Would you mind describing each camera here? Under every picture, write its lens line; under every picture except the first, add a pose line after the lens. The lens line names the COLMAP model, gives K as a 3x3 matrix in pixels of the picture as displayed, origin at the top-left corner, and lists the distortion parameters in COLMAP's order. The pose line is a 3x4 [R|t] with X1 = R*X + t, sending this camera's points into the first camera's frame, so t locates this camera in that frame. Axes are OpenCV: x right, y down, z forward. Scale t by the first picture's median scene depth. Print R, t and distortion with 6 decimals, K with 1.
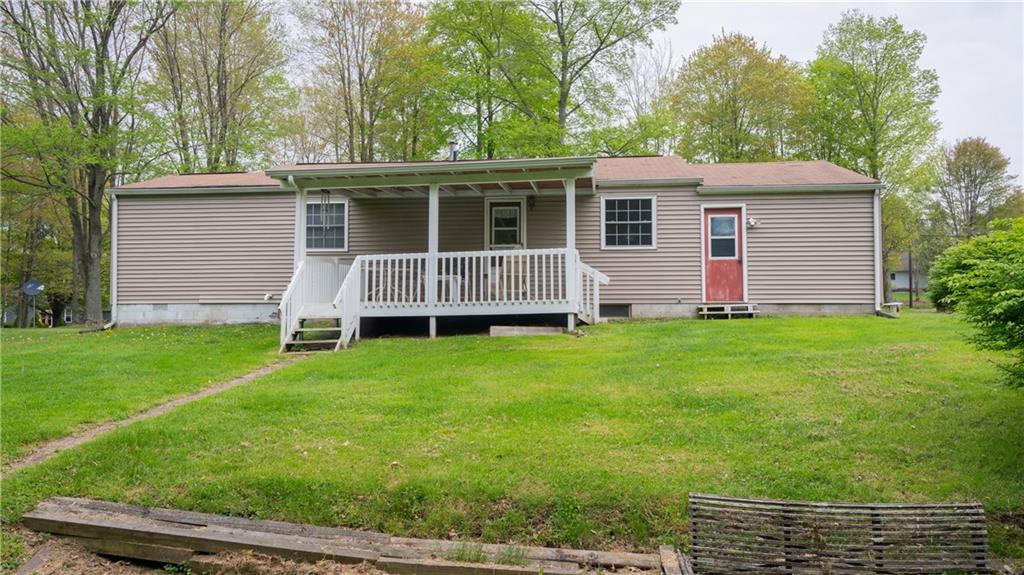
lens RADIAL K [[719.2, 0, 512.0], [0, 719.2, 287.5], [0, 0, 1]] dist [-0.000480, 0.002169]
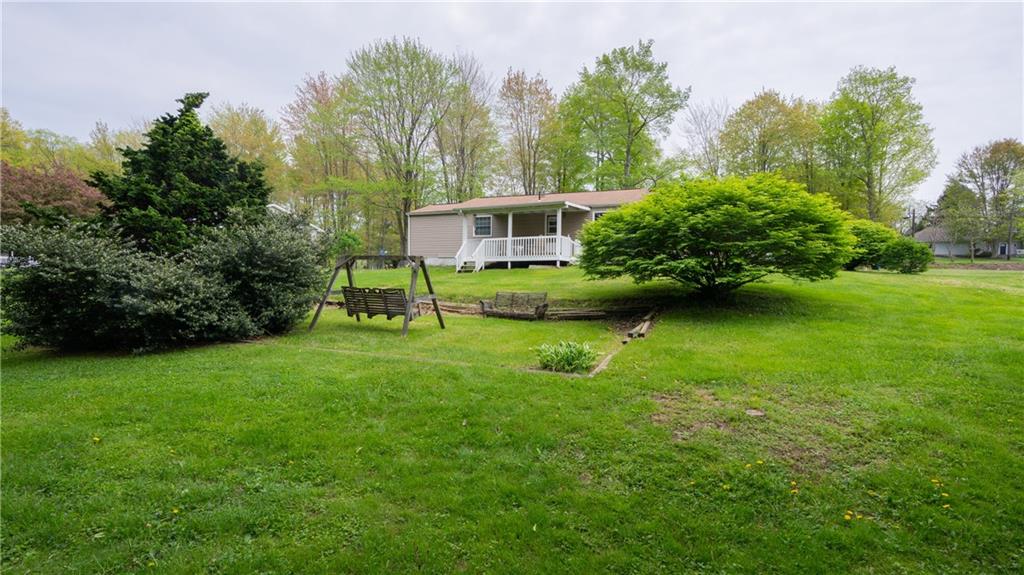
lens RADIAL K [[488.9, 0, 509.8], [0, 488.9, 261.7], [0, 0, 1]] dist [-0.002157, -0.000600]
pose [[0.945020, 0.006780, -0.326941, 0.386620], [-0.002260, 0.999897, 0.014201, 0.012472], [0.327004, -0.012681, 0.944938, -0.573434]]
